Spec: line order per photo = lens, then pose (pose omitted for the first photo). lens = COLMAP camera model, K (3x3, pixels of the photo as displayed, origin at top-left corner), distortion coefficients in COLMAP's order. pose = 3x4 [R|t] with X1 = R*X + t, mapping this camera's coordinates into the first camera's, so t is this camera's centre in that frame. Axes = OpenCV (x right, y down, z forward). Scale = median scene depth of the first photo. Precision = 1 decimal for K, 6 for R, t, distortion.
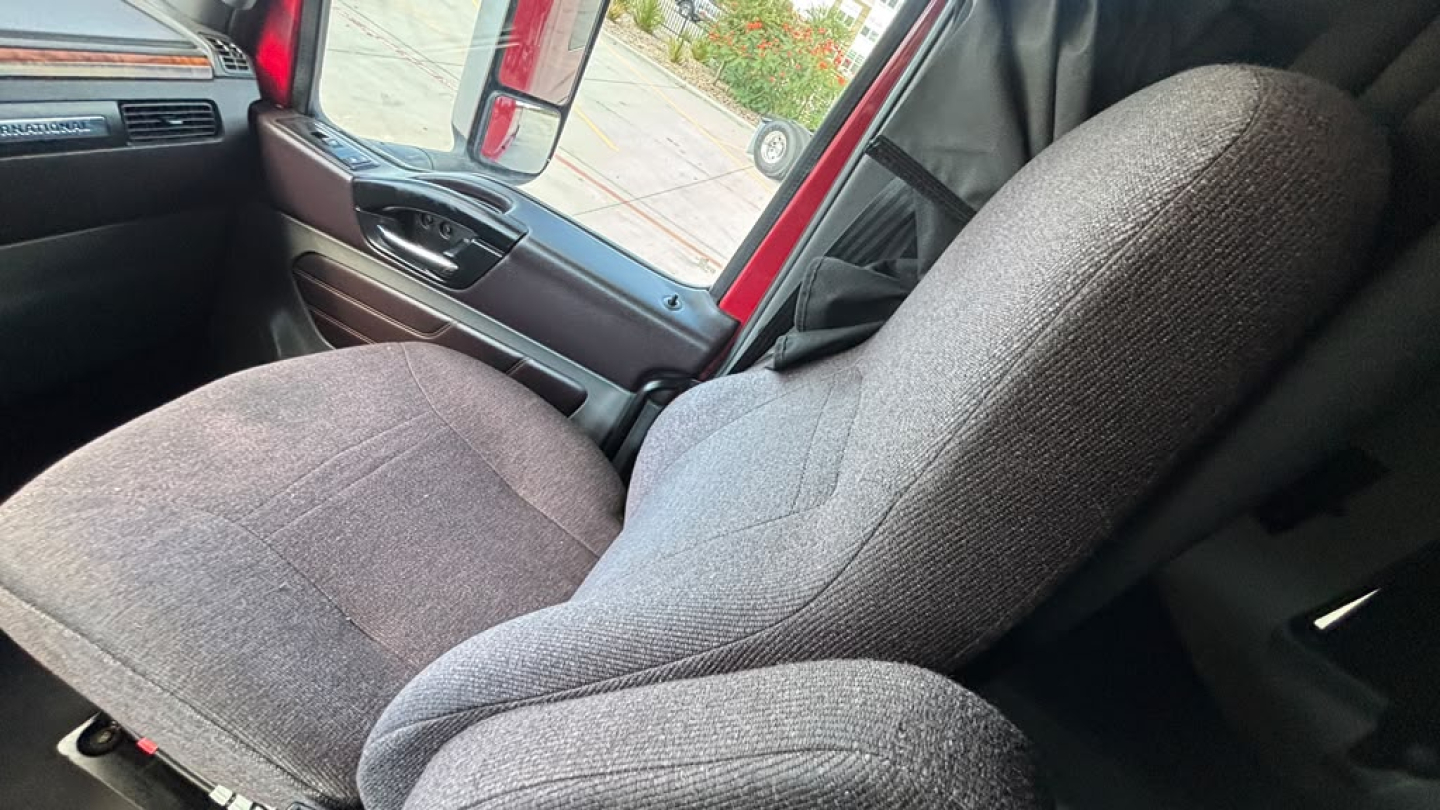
lens RADIAL K [[573.9, 0, 719.0], [0, 573.9, 402.6], [0, 0, 1]] dist [-0.004548, 0.001020]
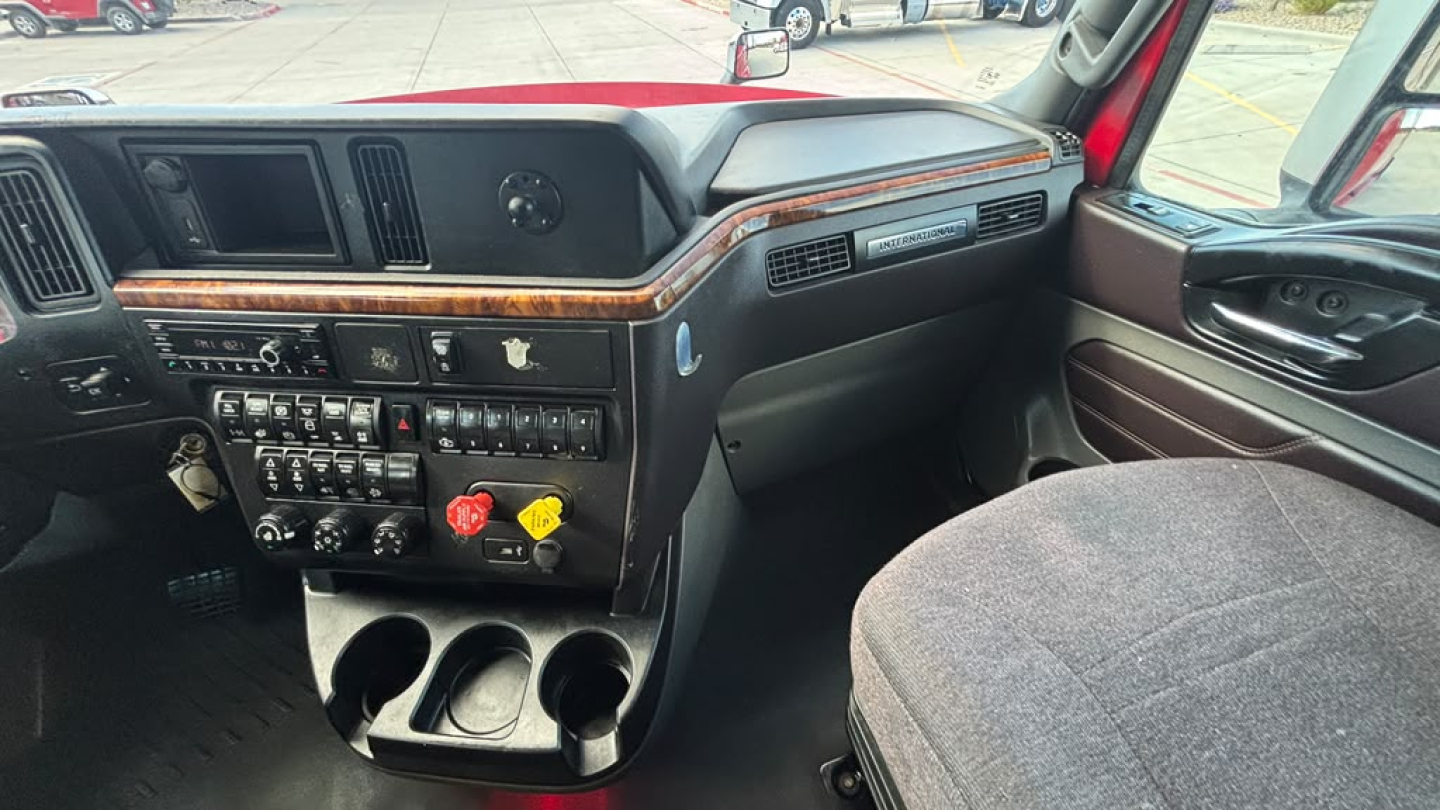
lens RADIAL K [[545.0, 0, 717.5], [0, 545.0, 397.6], [0, 0, 1]] dist [-0.008998, 0.000036]
pose [[0.545484, 0.064870, -0.835607, -0.388496], [-0.198445, 0.978647, -0.053571, -0.016139], [0.814289, 0.195044, 0.546709, 0.097197]]
